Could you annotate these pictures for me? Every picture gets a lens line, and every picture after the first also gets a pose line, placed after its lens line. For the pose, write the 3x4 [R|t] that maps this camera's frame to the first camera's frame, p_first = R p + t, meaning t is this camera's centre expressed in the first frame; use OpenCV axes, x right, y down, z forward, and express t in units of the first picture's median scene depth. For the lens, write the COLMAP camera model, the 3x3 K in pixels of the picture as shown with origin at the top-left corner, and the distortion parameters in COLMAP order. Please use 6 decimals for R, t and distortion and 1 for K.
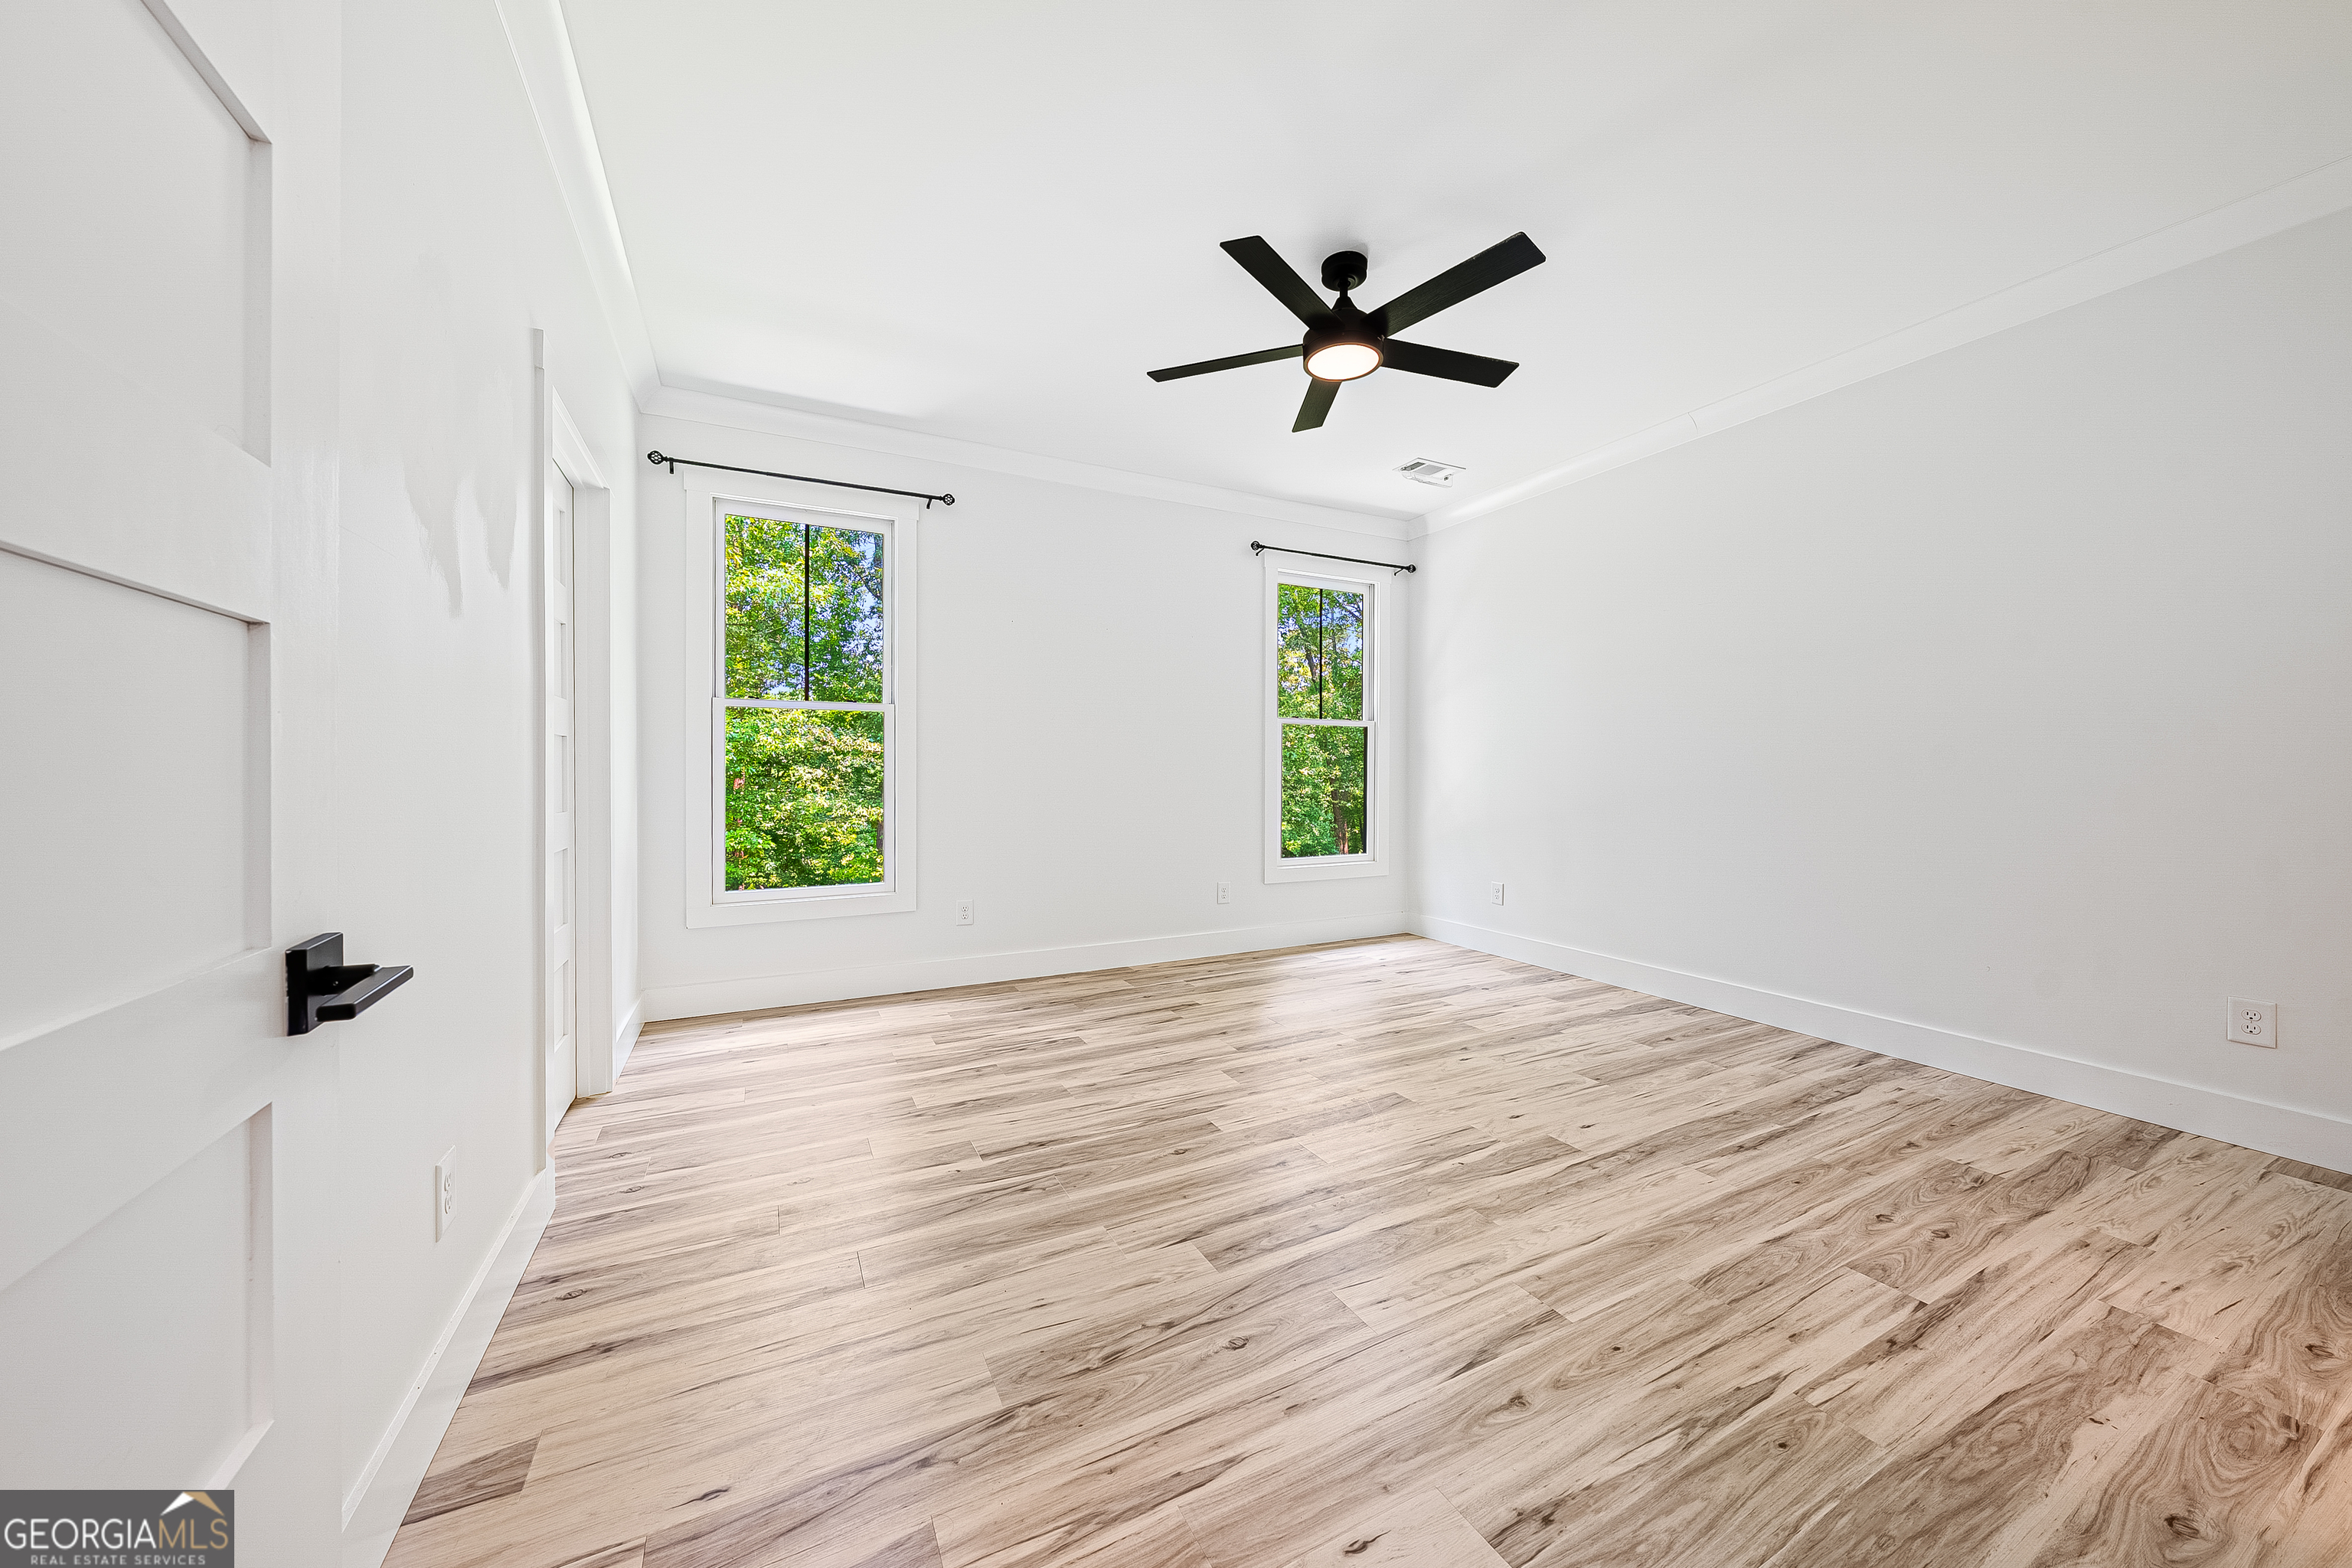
lens RADIAL K [[805.3, 0, 1177.6], [0, 805.3, 772.8], [0, 0, 1]] dist [0.002246, 0.000114]
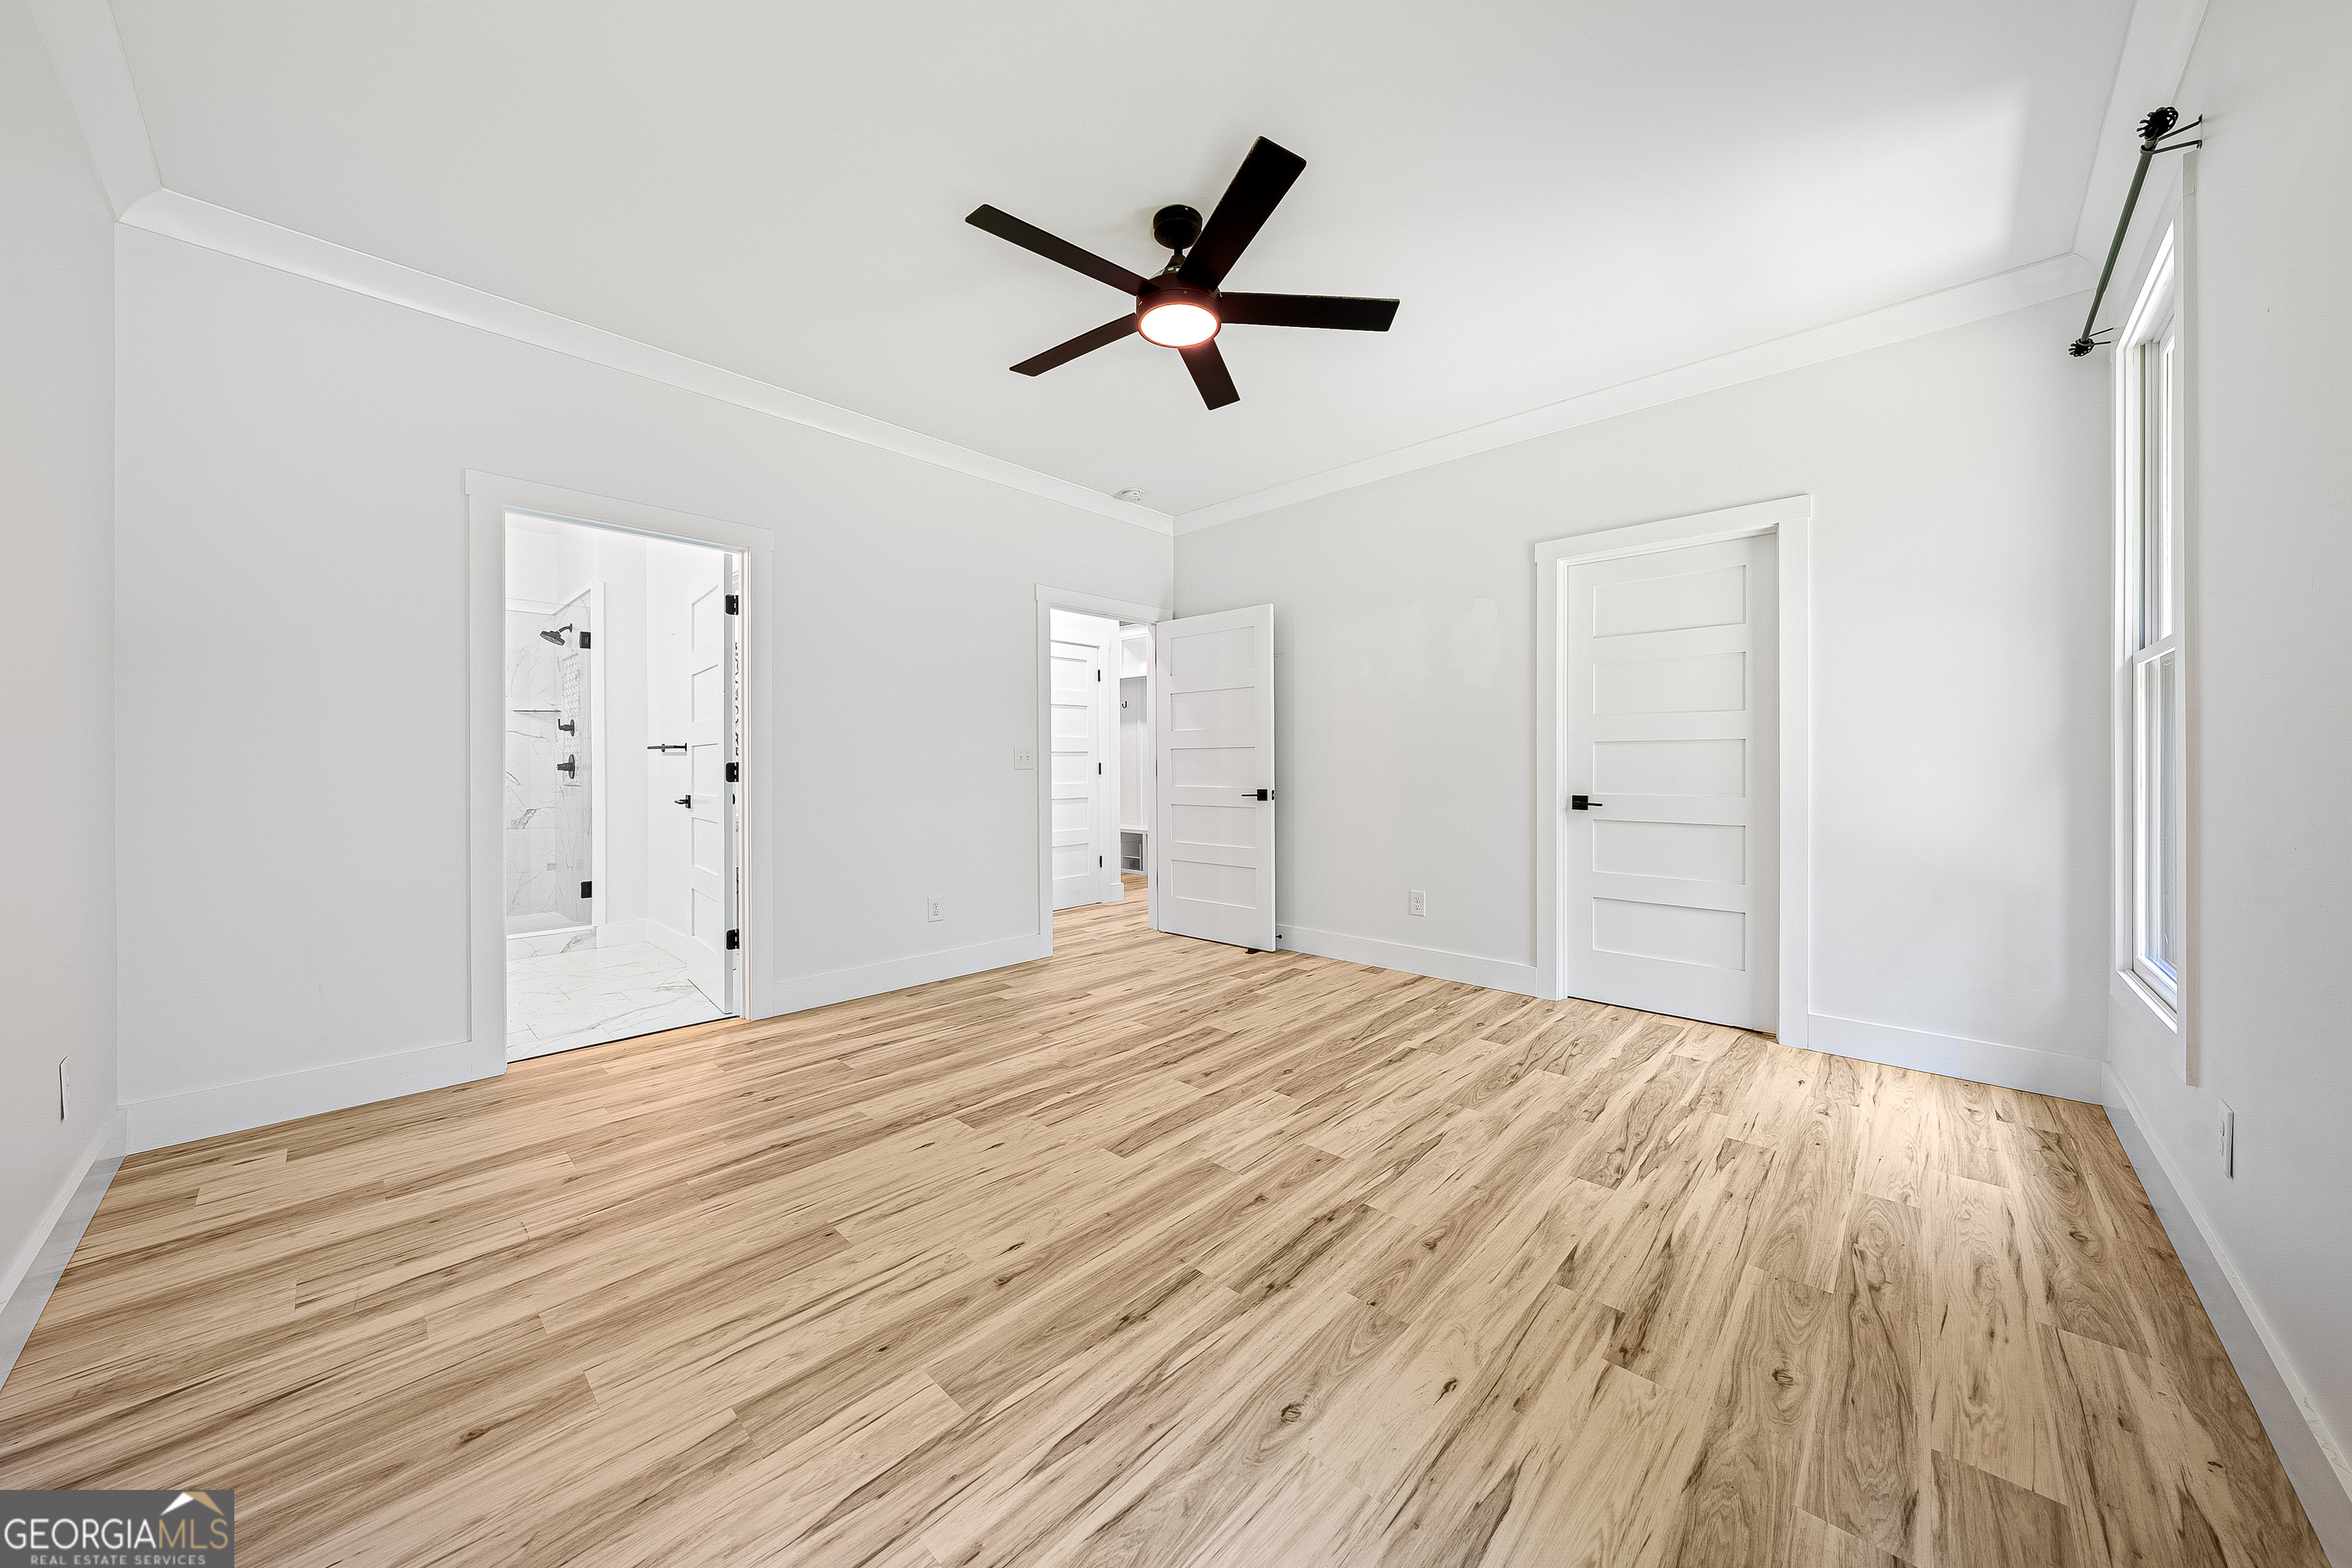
lens RADIAL K [[805.3, 0, 1173.1], [0, 805.3, 770.5], [0, 0, 1]] dist [0.002246, 0.000114]
pose [[-0.942097, 0.002302, -0.335331, 0.563617], [-0.000834, 0.999957, 0.009208, -0.006359], [0.335338, 0.008954, -0.942055, 2.024580]]
